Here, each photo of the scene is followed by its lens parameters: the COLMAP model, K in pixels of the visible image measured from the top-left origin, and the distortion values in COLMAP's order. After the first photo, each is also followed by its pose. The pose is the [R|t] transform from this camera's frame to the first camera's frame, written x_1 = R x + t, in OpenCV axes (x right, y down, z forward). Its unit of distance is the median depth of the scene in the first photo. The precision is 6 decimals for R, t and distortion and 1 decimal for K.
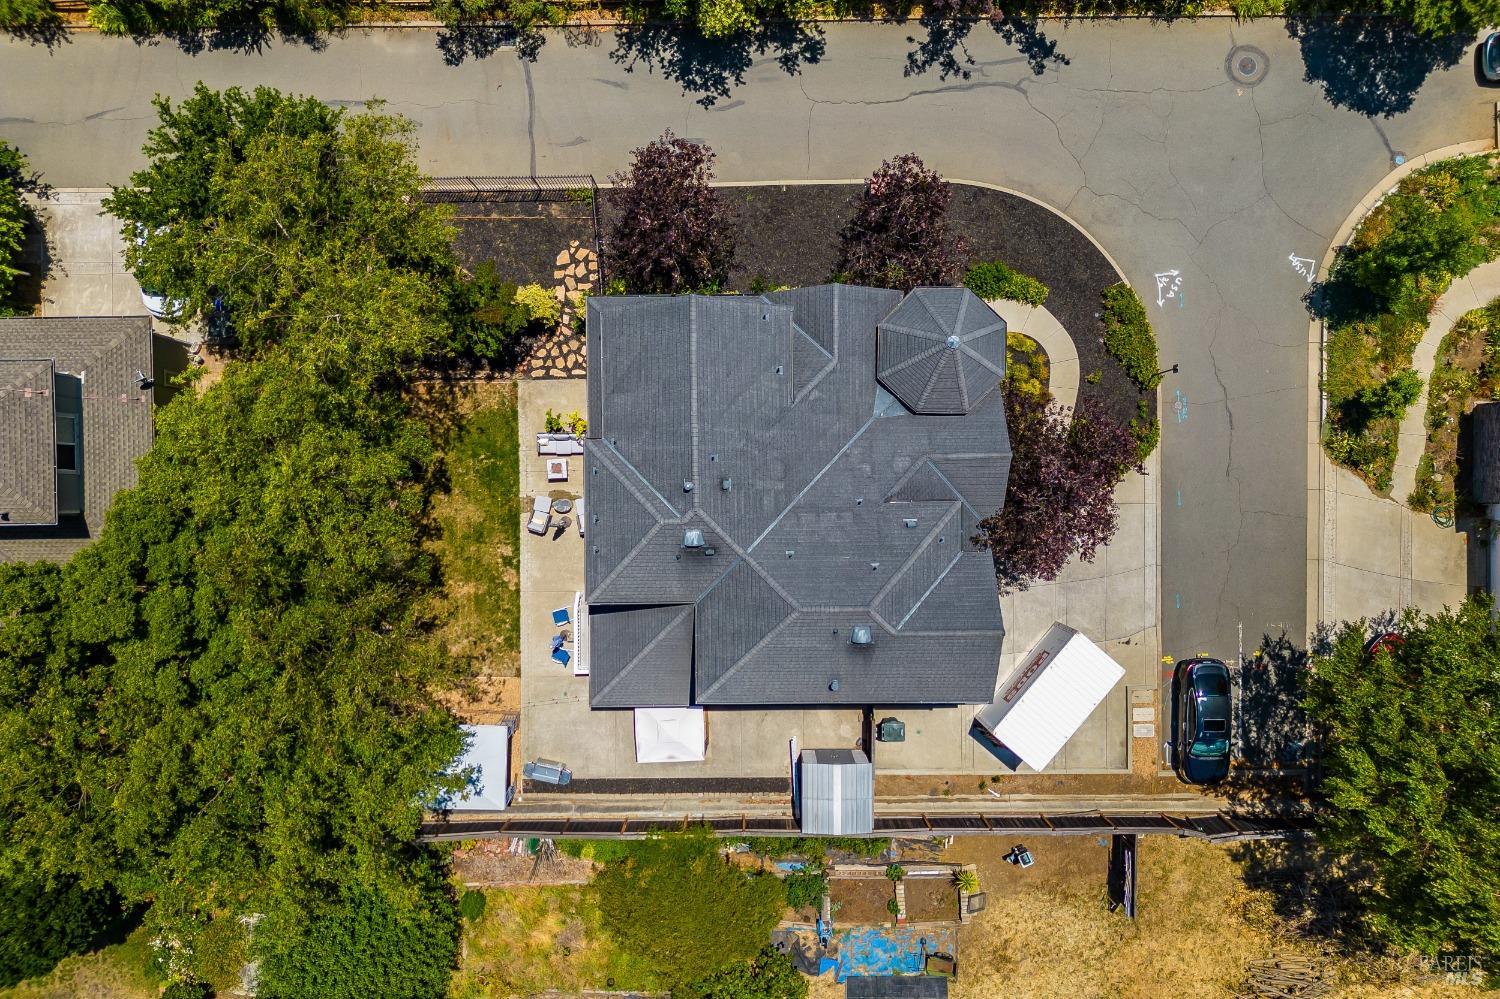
lens RADIAL K [[1052.0, 0, 747.5], [0, 1052.0, 496.6], [0, 0, 1]] dist [0.059472, -0.054518]
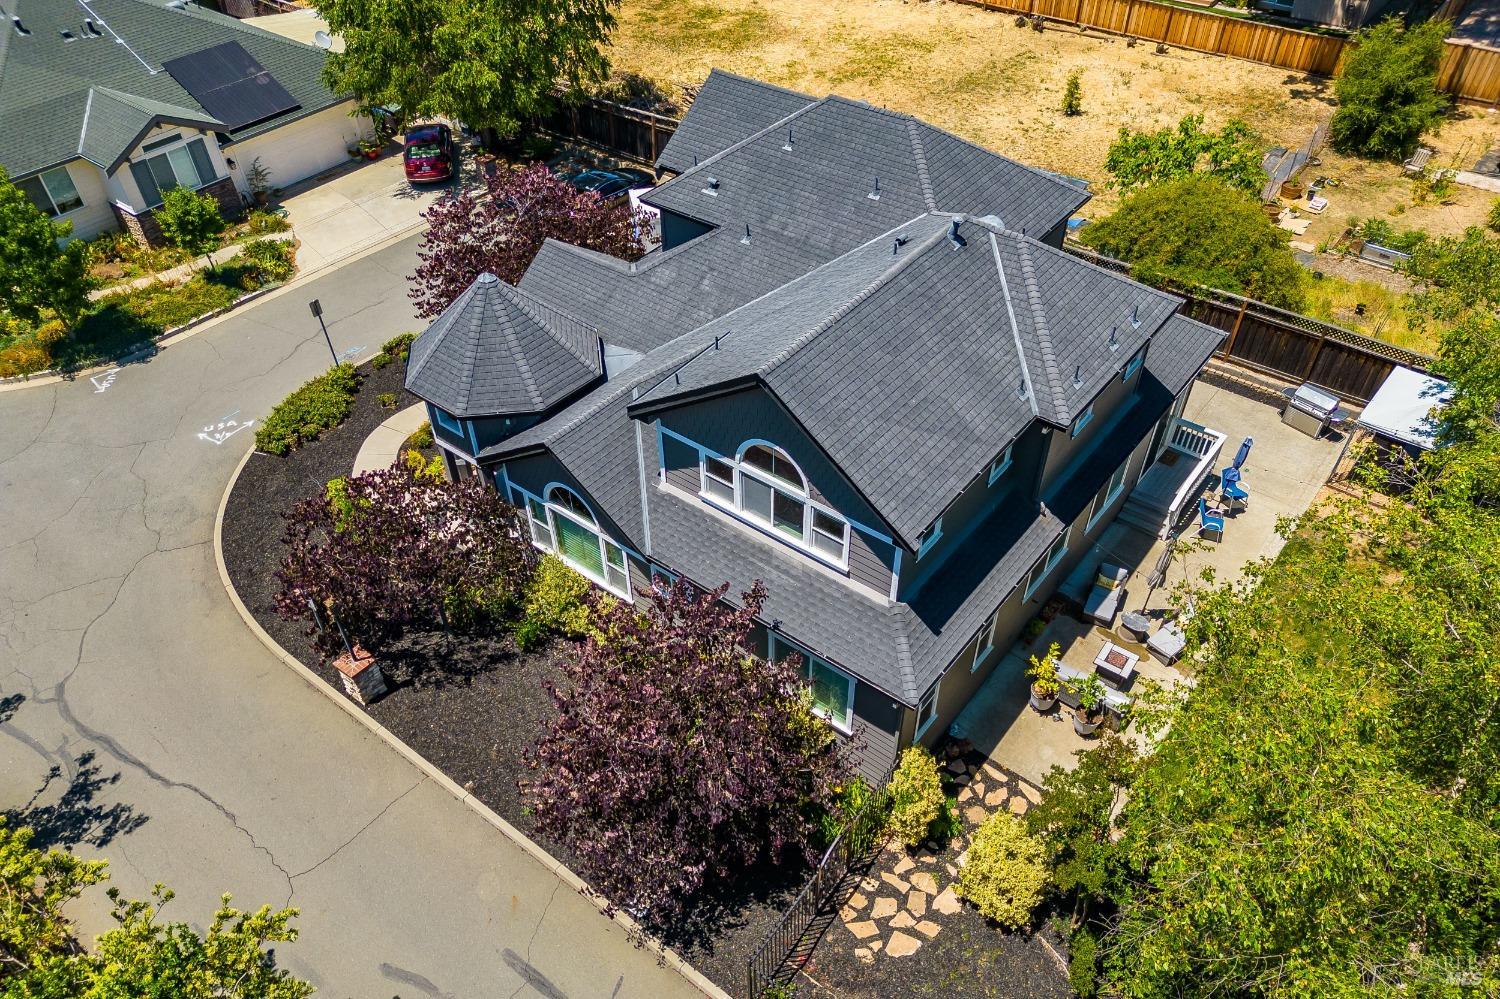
lens RADIAL K [[1044.0, 0, 749.3], [0, 1044.0, 567.0], [0, 0, 1]] dist [0.055085, -0.049386]
pose [[-0.782838, -0.431226, 0.448563, -0.255816], [0.621613, -0.573968, 0.533064, -0.415647], [0.027589, 0.696136, 0.717380, 0.553407]]
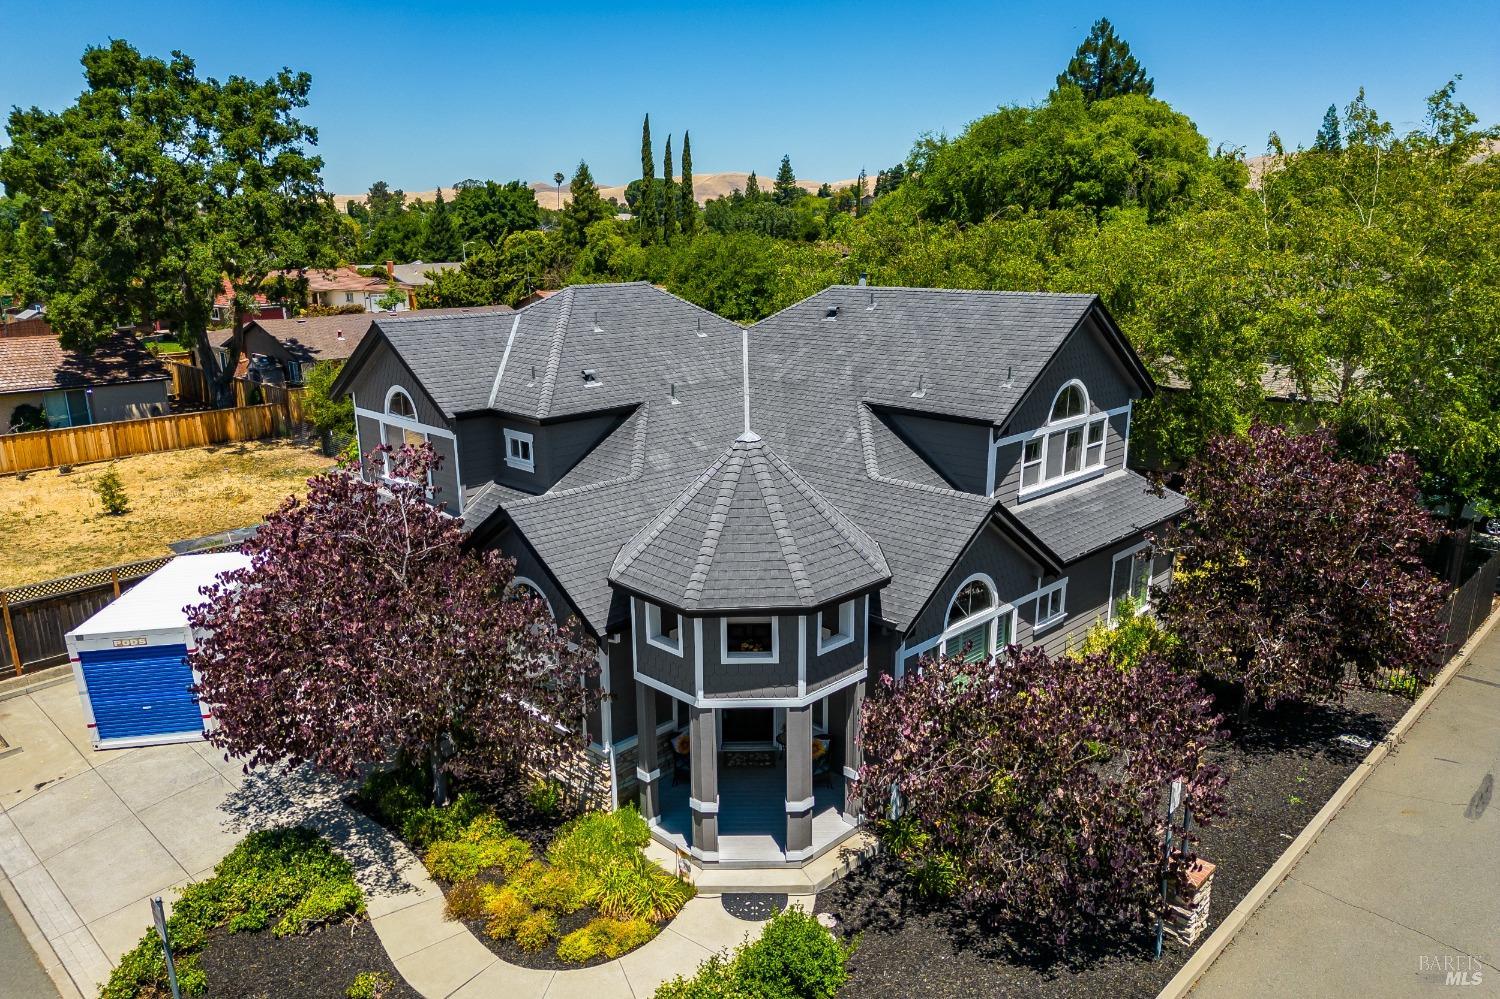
lens RADIAL K [[1054.6, 0, 748.4], [0, 1054.6, 520.8], [0, 0, 1]] dist [0.037679, -0.025555]
pose [[-0.707690, 0.197443, -0.678374, 0.440389], [-0.706493, -0.206555, 0.676907, -0.396609], [-0.006471, 0.958306, 0.285669, 0.755310]]
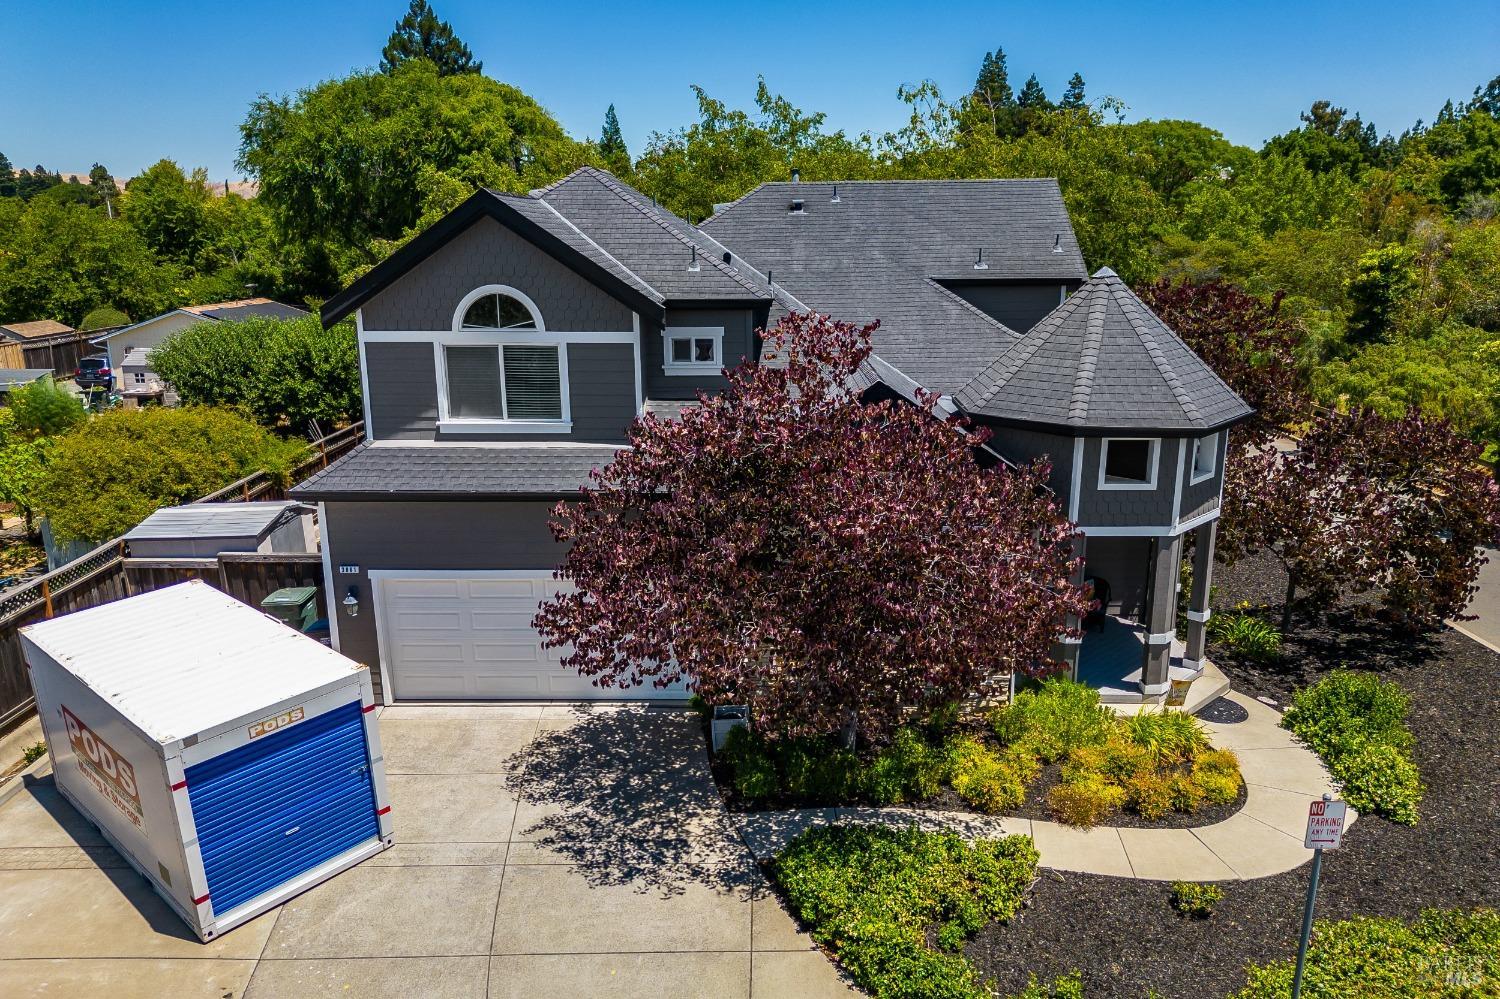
lens RADIAL K [[1052.0, 0, 747.5], [0, 1052.0, 496.6], [0, 0, 1]] dist [0.059472, -0.054518]
pose [[-0.027716, 0.248447, -0.968249, 0.579781], [-0.999516, -0.020554, 0.023337, 0.004282], [-0.014103, 0.968427, 0.248897, 0.821769]]
